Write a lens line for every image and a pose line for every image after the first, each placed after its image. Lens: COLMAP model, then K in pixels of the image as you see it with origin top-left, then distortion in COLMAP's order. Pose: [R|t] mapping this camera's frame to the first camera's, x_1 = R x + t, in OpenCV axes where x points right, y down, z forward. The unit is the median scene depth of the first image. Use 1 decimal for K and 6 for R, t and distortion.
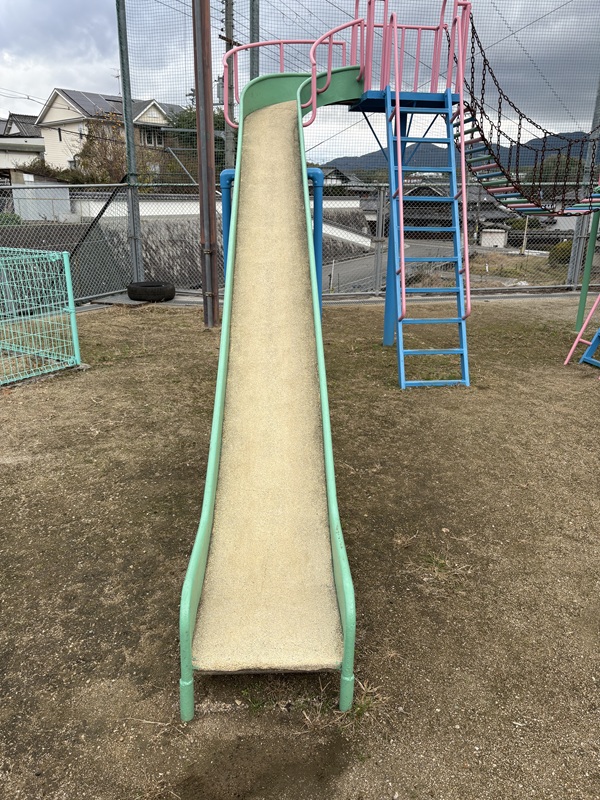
lens RADIAL K [[619.8, 0, 288.1], [0, 619.8, 379.1], [0, 0, 1]] dist [0.006193, 0.002310]
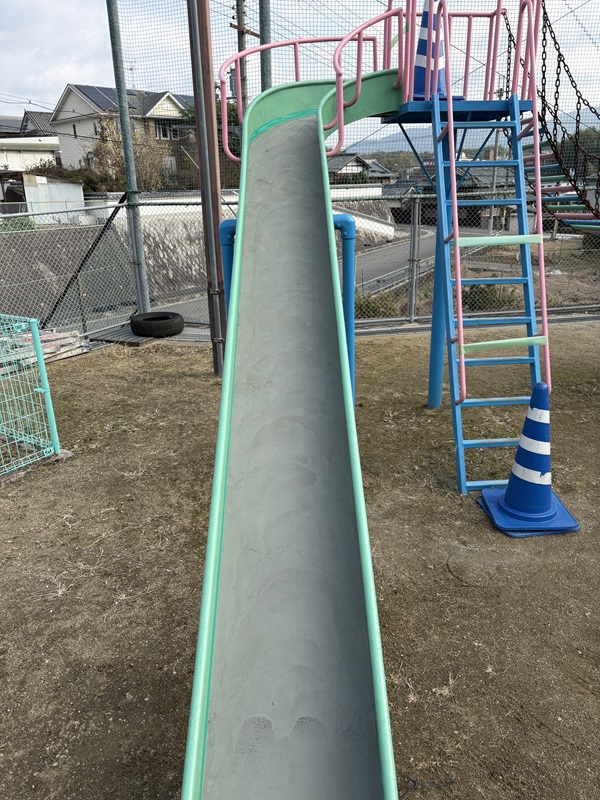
lens RADIAL K [[628.3, 0, 286.5], [0, 628.3, 396.4], [0, 0, 1]] dist [0.011086, -0.029181]
pose [[0.998945, -0.020374, -0.041148, 0.000521], [0.021864, 0.999110, 0.036085, -0.105013], [0.040376, -0.036947, 0.998501, 0.161126]]
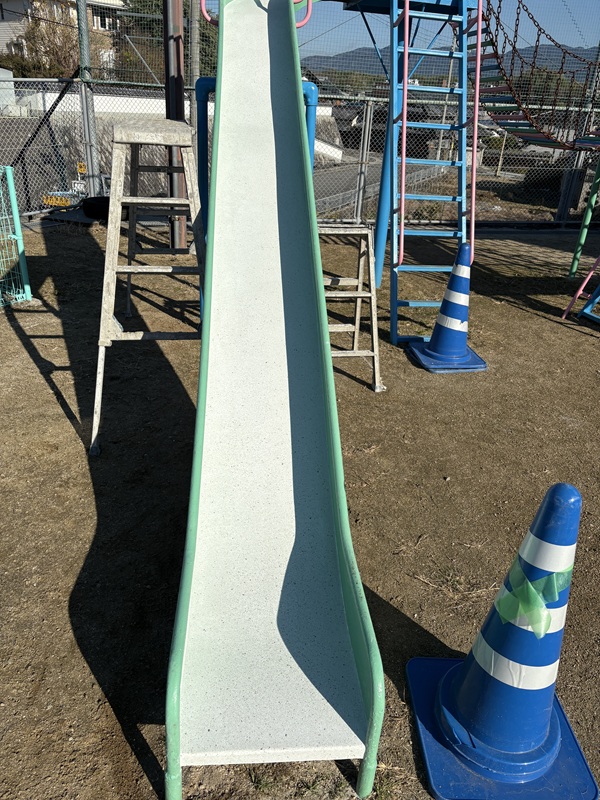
lens RADIAL K [[629.1, 0, 300.0], [0, 629.1, 400.0], [0, 0, 1]] dist [-0.002663, -0.017355]
pose [[0.996574, 0.021467, 0.079876, -0.019756], [-0.033906, 0.986891, 0.157786, -0.032207], [-0.075442, -0.159954, 0.984237, 0.062426]]
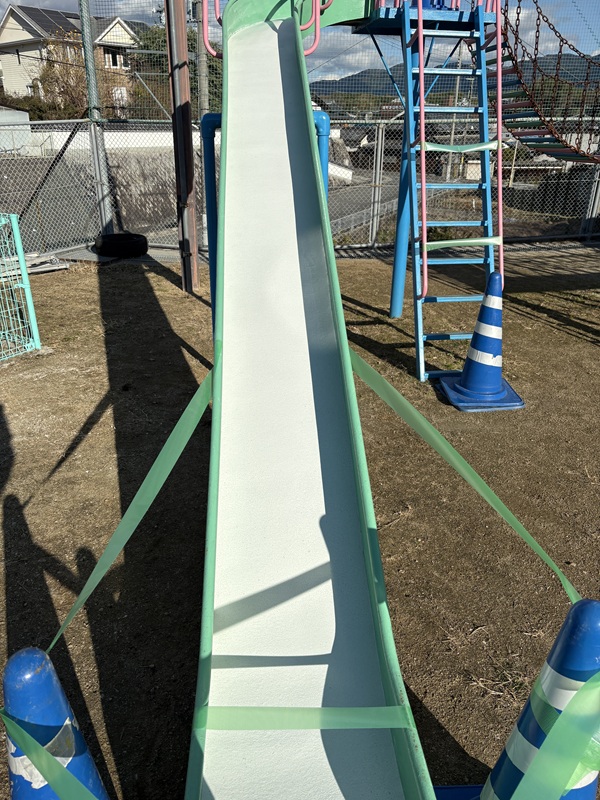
lens RADIAL K [[628.3, 0, 286.5], [0, 628.3, 396.4], [0, 0, 1]] dist [0.011086, -0.029181]
pose [[0.999518, -0.013259, 0.028069, -0.019112], [0.009772, 0.992616, 0.120909, -0.051718], [-0.029465, -0.120576, 0.992267, 0.109160]]
